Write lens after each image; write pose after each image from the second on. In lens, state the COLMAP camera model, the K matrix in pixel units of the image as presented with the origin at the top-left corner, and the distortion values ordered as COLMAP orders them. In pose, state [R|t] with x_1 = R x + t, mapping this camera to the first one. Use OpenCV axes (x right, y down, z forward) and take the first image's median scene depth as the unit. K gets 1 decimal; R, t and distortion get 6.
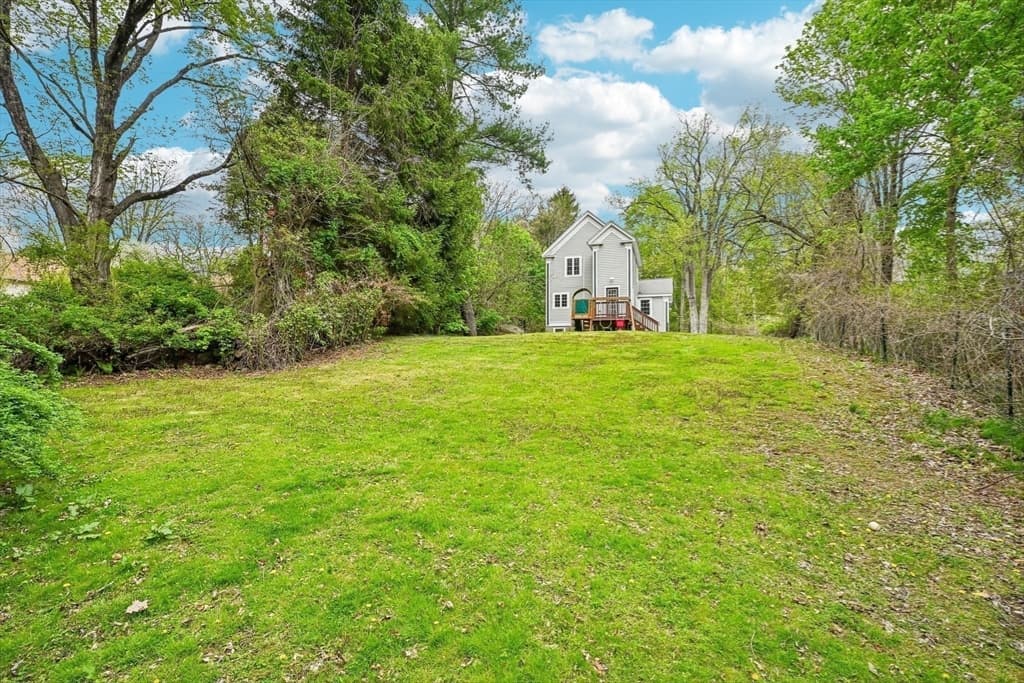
lens RADIAL K [[460.2, 0, 512.0], [0, 460.2, 341.5], [0, 0, 1]] dist [0.002329, 0.000016]
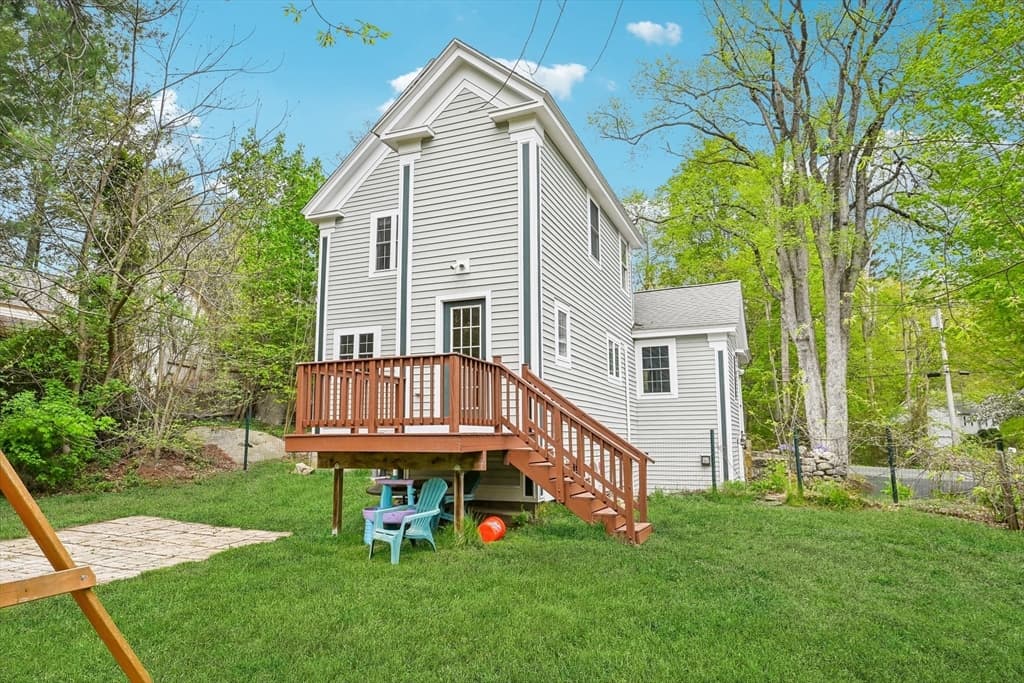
lens RADIAL K [[626.9, 0, 512.0], [0, 626.9, 341.5], [0, 0, 1]] dist [-0.002909, 0.000282]
pose [[0.997417, -0.022438, -0.068227, 0.235342], [0.014906, 0.993933, -0.108976, -0.050438], [0.070258, 0.107677, 0.991700, 0.594376]]
